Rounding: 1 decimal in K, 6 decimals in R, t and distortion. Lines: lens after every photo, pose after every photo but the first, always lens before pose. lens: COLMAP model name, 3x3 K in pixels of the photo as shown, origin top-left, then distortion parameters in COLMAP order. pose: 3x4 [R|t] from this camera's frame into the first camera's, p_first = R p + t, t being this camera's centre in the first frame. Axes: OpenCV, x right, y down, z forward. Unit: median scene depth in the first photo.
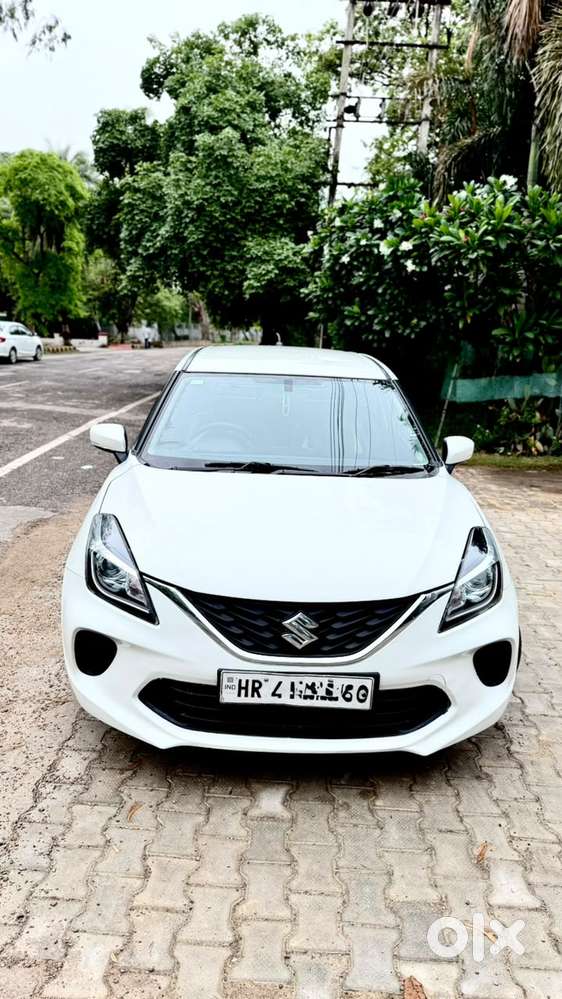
lens RADIAL K [[697.2, 0, 277.1], [0, 697.2, 504.1], [0, 0, 1]] dist [0.066431, -0.088093]
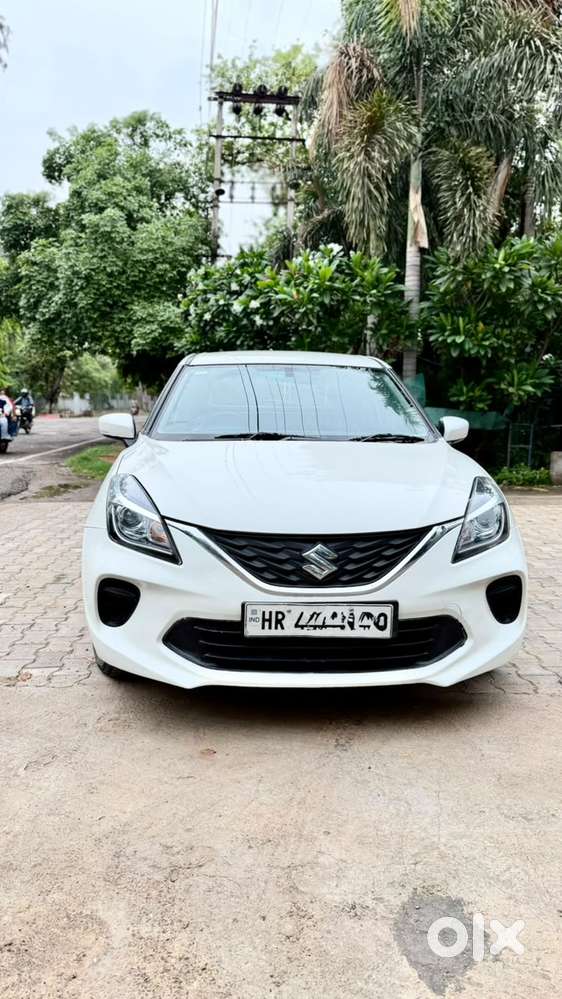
lens RADIAL K [[697.2, 0, 278.6], [0, 697.2, 511.9], [0, 0, 1]] dist [0.066431, -0.088093]
pose [[0.996036, -0.042189, 0.078308, 0.110356], [0.048783, 0.995246, -0.084294, 0.074963], [-0.074379, 0.087779, 0.993359, -0.126938]]
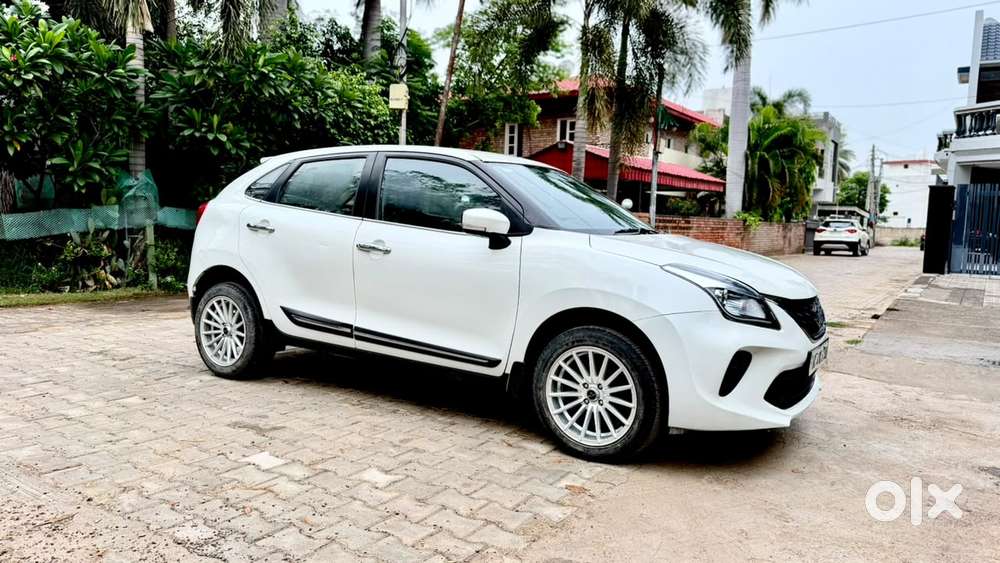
lens RADIAL K [[697.9, 0, 500.6], [0, 697.9, 287.5], [0, 0, 1]] dist [0.066431, -0.088093]
pose [[0.508352, -0.102893, 0.854980, -0.193551], [0.196070, 0.980589, 0.001431, 0.033400], [-0.838531, 0.166909, 0.518659, 0.038197]]
